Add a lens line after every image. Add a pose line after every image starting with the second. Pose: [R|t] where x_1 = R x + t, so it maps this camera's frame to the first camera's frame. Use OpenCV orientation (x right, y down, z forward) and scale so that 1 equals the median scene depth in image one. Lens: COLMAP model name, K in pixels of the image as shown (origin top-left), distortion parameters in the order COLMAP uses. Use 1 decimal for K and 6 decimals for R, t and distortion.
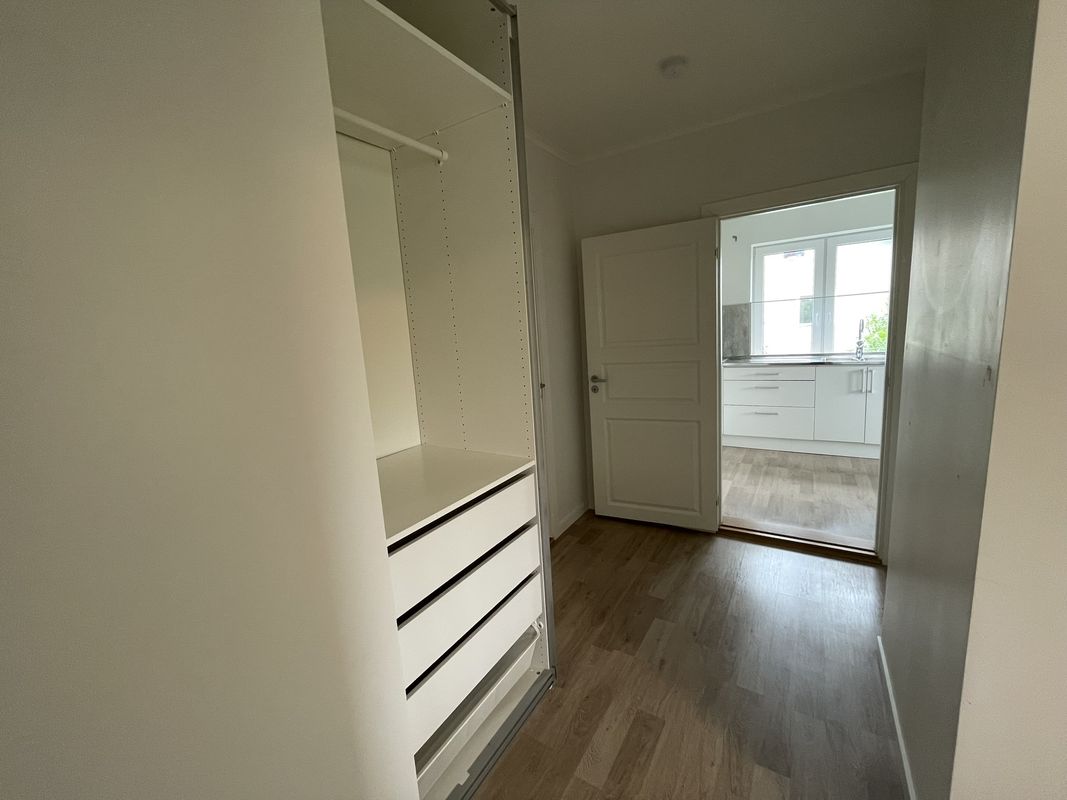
lens RADIAL K [[431.5, 0, 533.4], [0, 431.5, 395.6], [0, 0, 1]] dist [-0.002899, -0.000271]
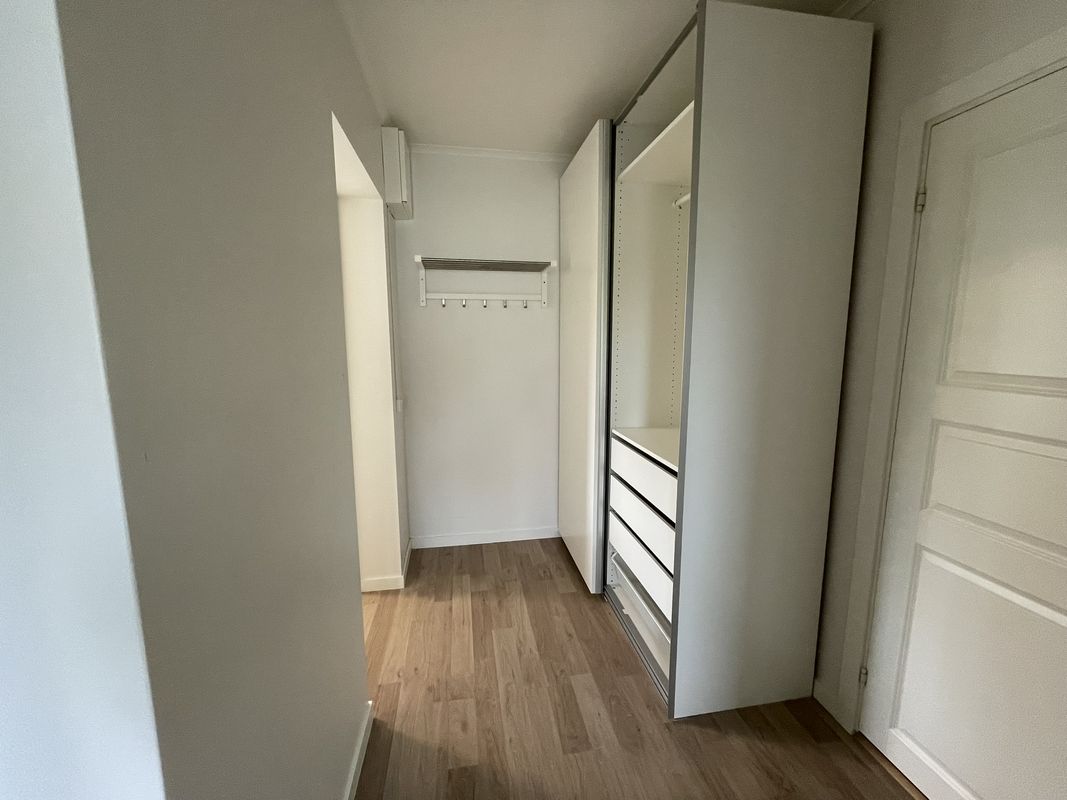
lens RADIAL K [[431.5, 0, 532.2], [0, 431.5, 400.3], [0, 0, 1]] dist [-0.002899, -0.000271]
pose [[-0.740680, 0.160537, -0.652397, 0.869918], [-0.057071, 0.952490, 0.299175, -0.271041], [0.669430, 0.258826, -0.696328, 1.442718]]
